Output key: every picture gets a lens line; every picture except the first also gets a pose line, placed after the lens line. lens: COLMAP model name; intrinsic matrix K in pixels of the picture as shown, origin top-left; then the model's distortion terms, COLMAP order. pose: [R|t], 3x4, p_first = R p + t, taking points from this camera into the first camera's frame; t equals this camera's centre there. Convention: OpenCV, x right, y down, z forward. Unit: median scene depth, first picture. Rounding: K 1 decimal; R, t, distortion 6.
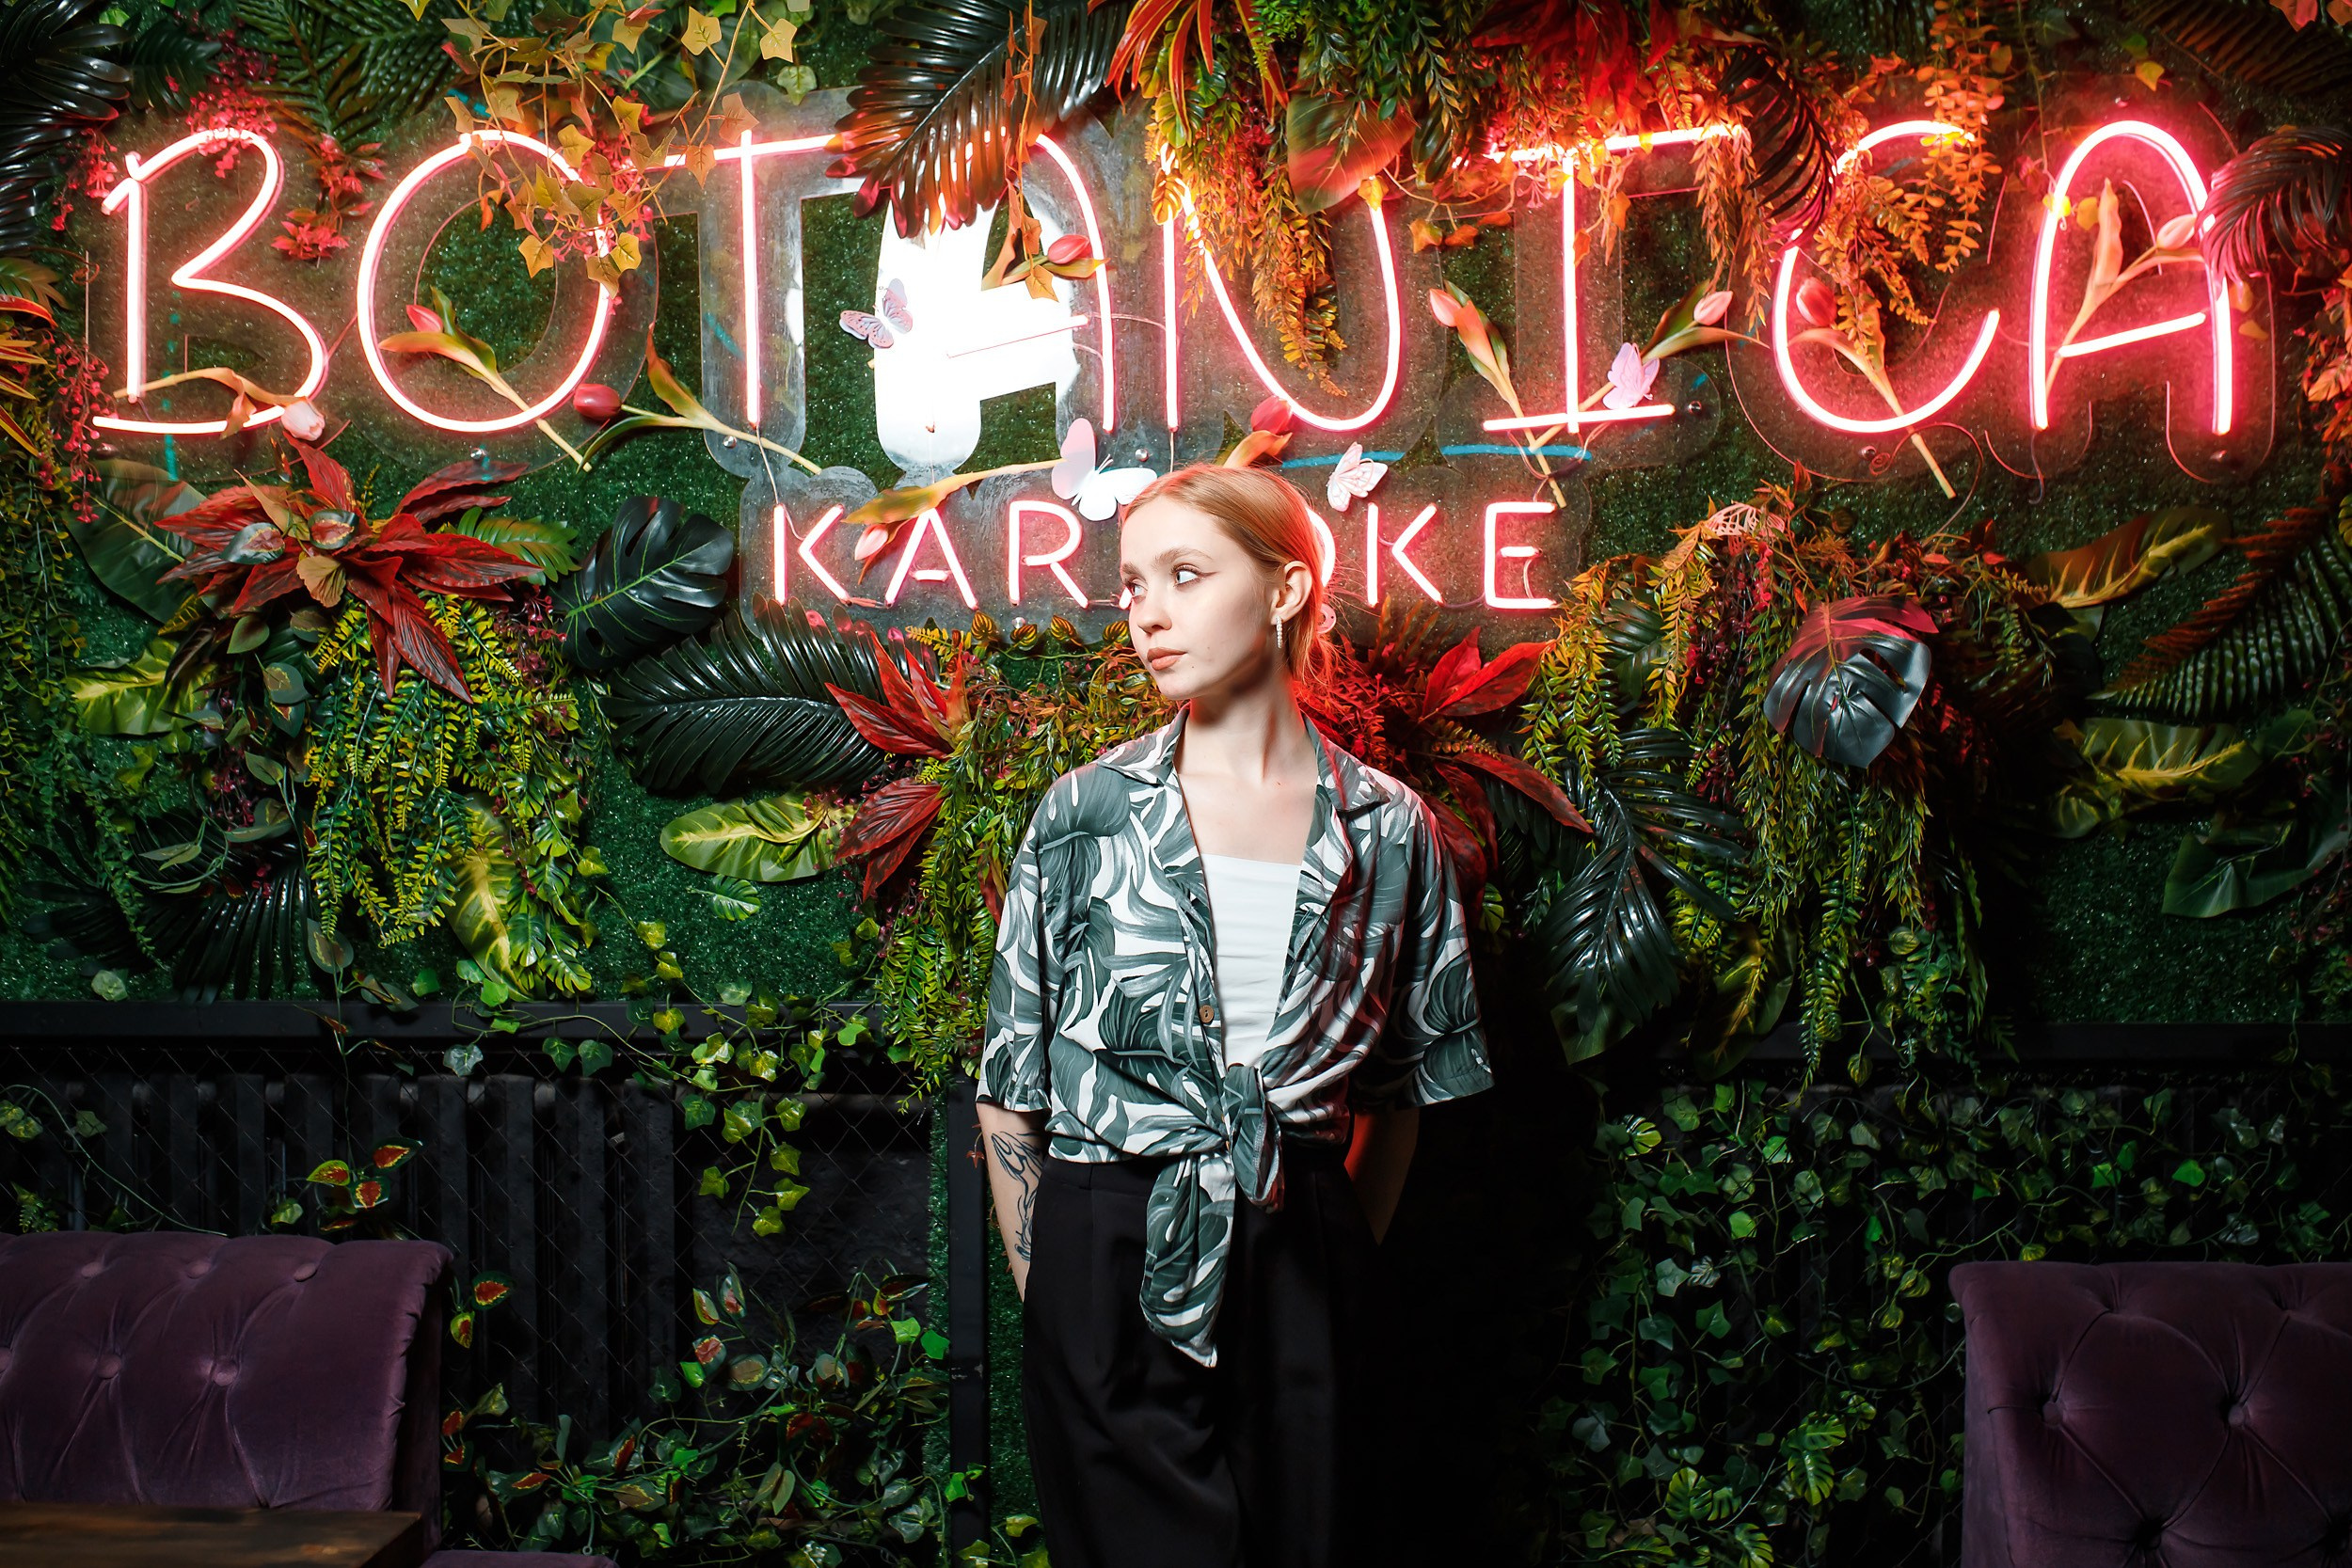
lens RADIAL K [[2405.2, 0, 1170.3], [0, 2405.2, 801.7], [0, 0, 1]] dist [-0.006106, 0.000000]
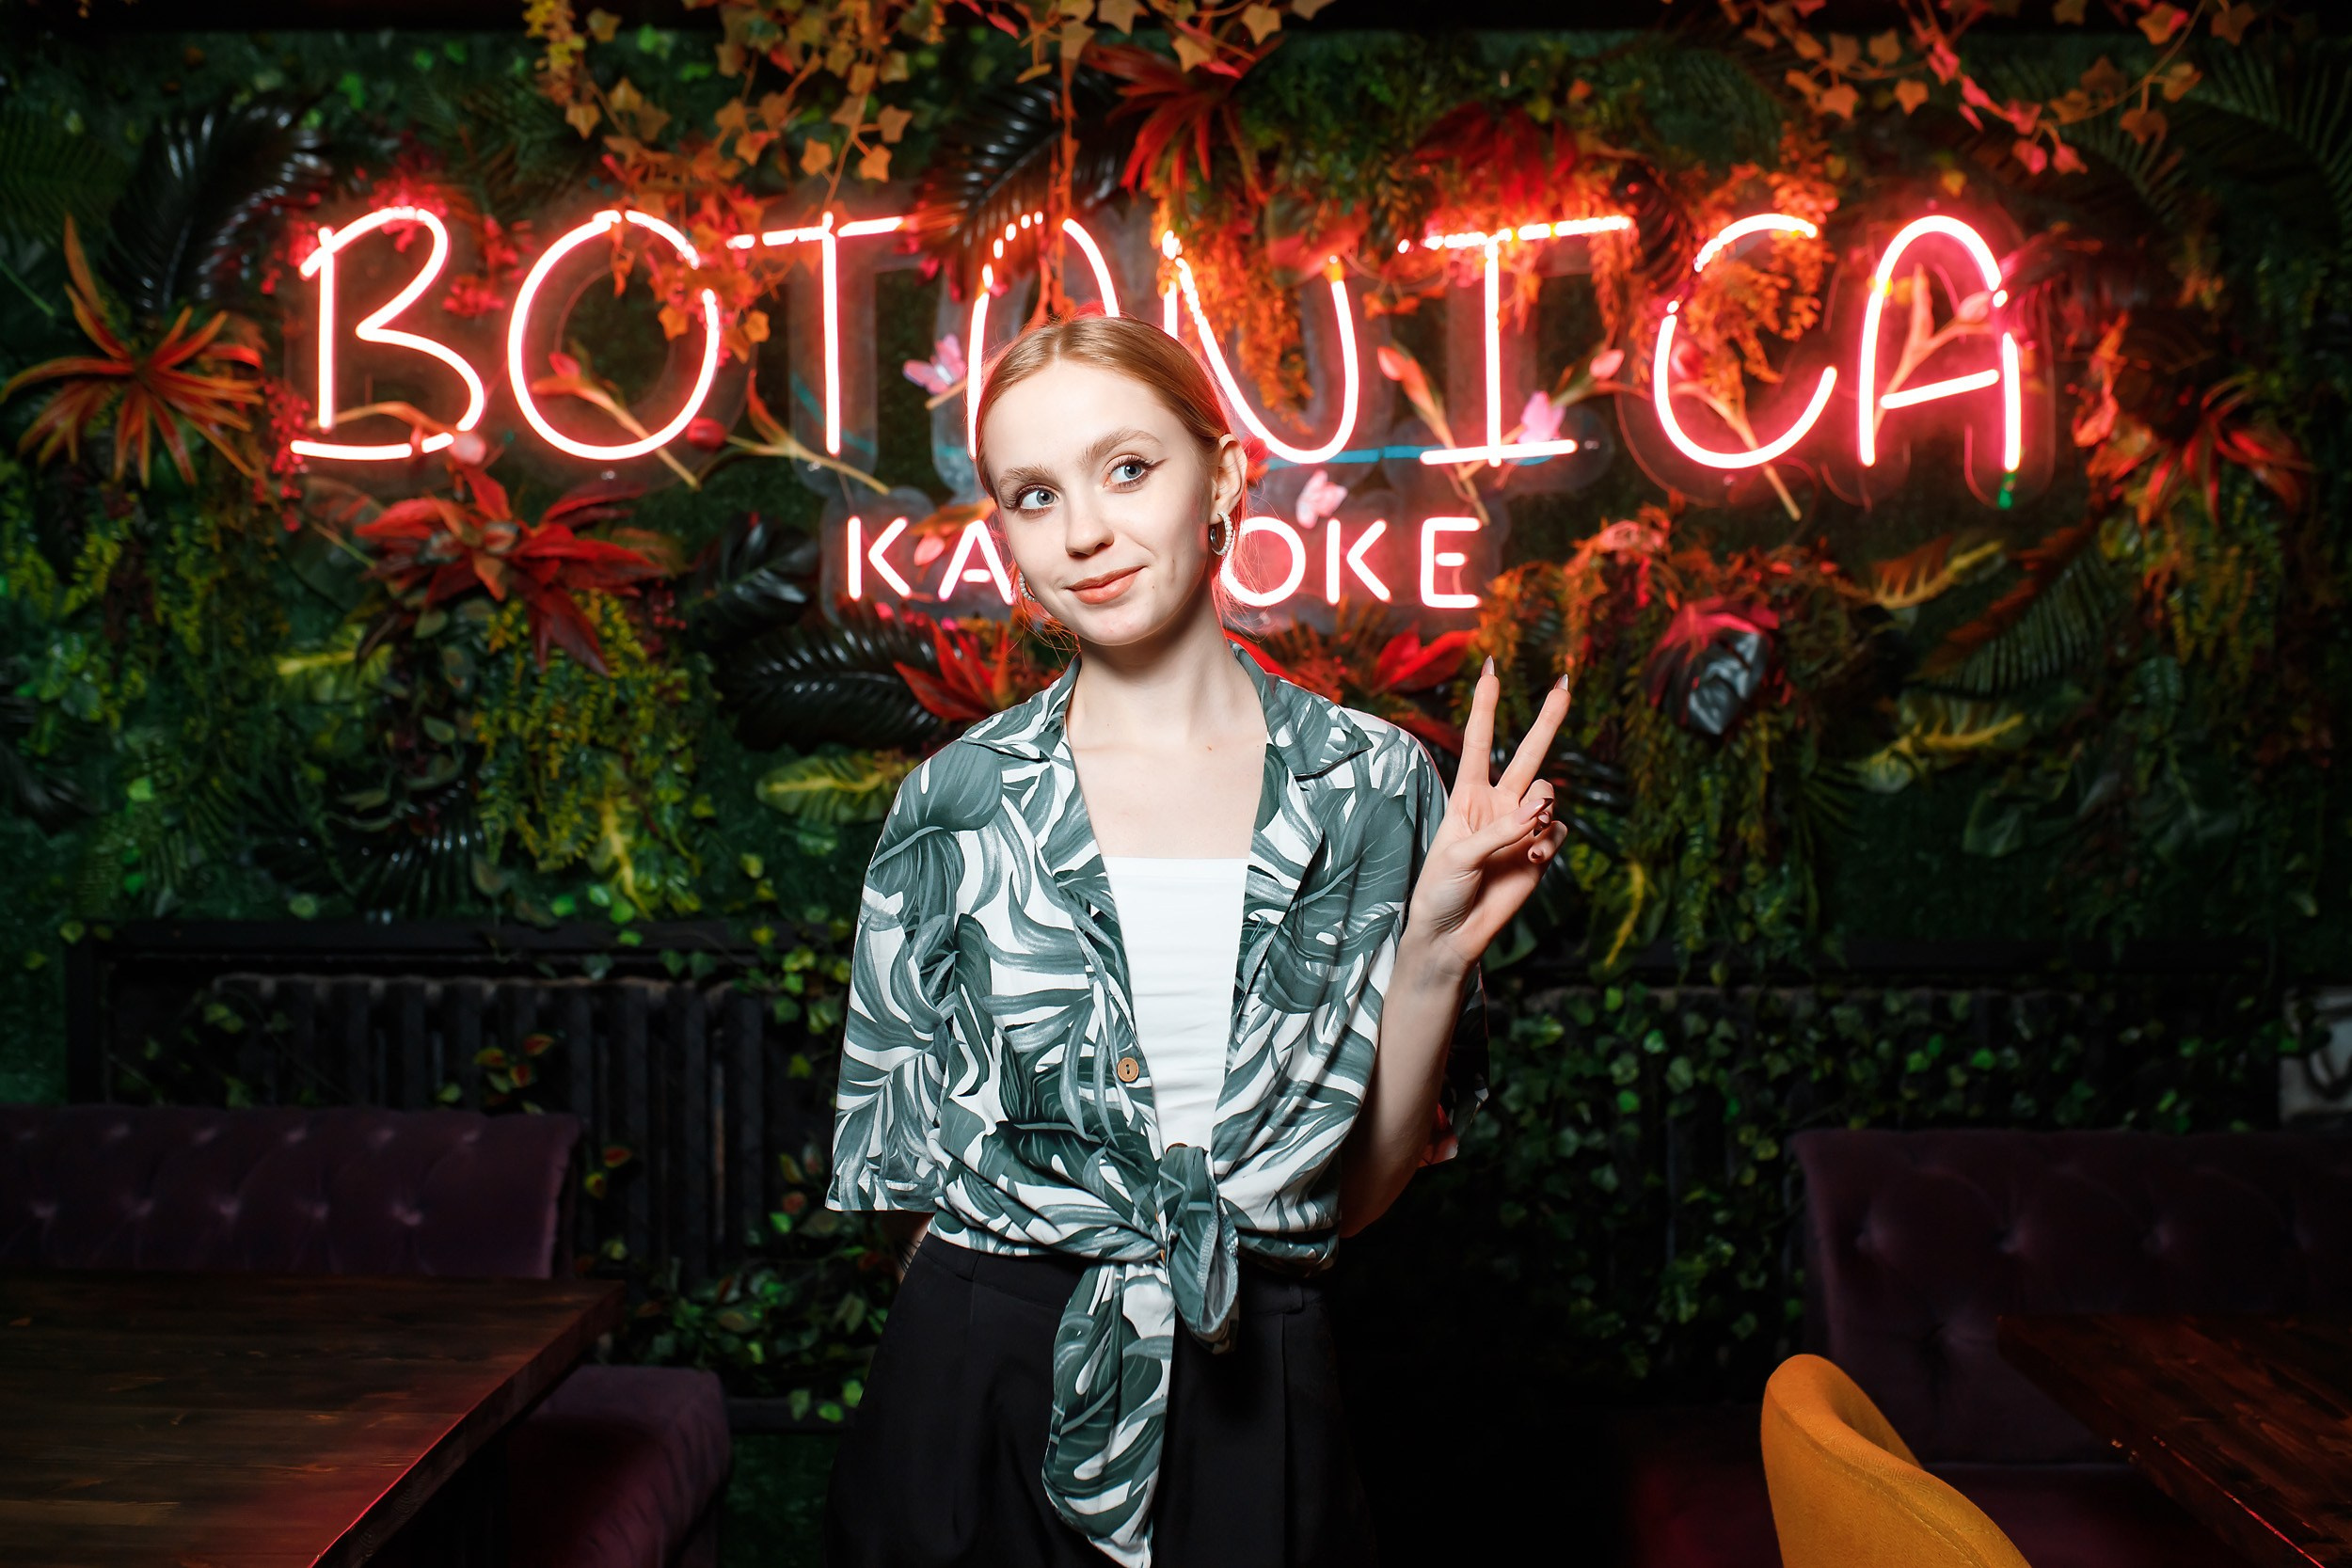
lens RADIAL K [[2405.2, 0, 1177.9], [0, 2405.2, 797.5], [0, 0, 1]] dist [-0.006106, 0.000000]
pose [[0.999734, 0.003448, 0.022785, -0.024397], [-0.003545, 0.999985, 0.004235, 0.014444], [-0.022770, -0.004314, 0.999731, -0.243711]]
